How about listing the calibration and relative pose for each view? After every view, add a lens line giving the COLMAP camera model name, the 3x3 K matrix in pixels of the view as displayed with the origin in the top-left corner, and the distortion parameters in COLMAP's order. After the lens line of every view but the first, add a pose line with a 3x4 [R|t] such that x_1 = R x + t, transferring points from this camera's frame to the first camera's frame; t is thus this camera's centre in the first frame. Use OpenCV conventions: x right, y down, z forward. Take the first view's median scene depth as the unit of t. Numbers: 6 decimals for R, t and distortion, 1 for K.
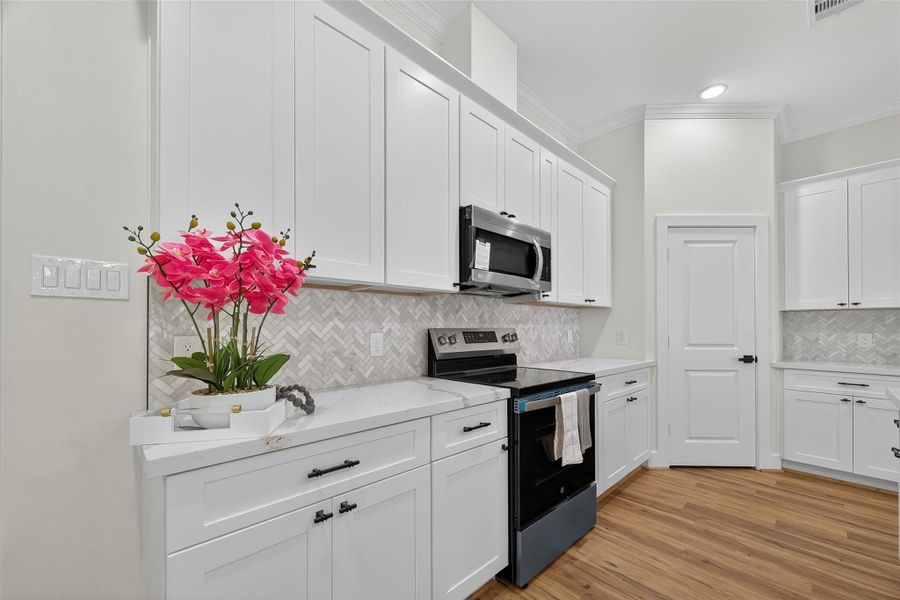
lens RADIAL K [[355.4, 0, 468.0], [0, 355.4, 325.7], [0, 0, 1]] dist [0.002818, 0.000802]
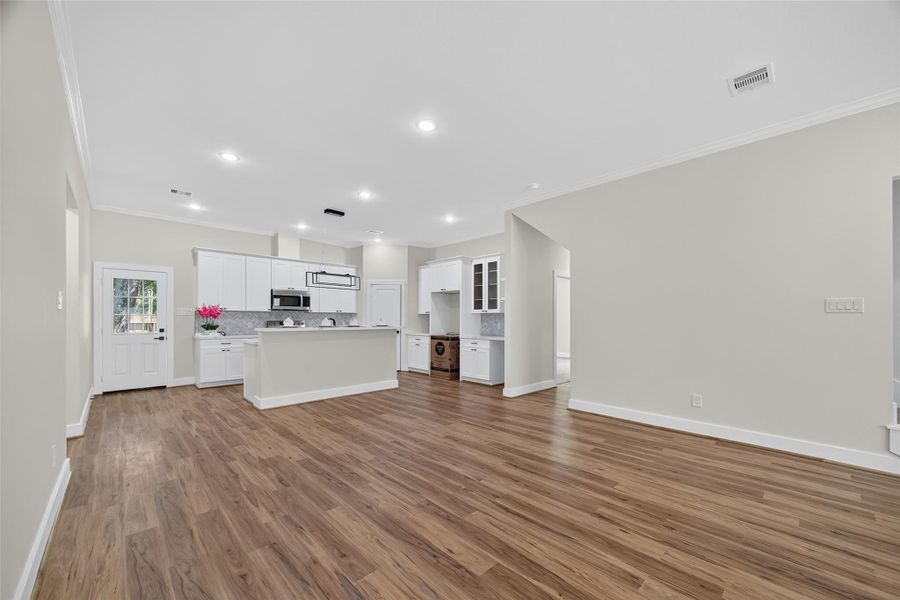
lens RADIAL K [[355.4, 0, 462.0], [0, 355.4, 323.2], [0, 0, 1]] dist [0.002818, 0.000802]
pose [[0.999382, -0.002536, -0.035048, 2.811410], [0.002931, 0.999933, 0.011225, -0.003291], [0.035017, -0.011321, 0.999323, -3.596208]]
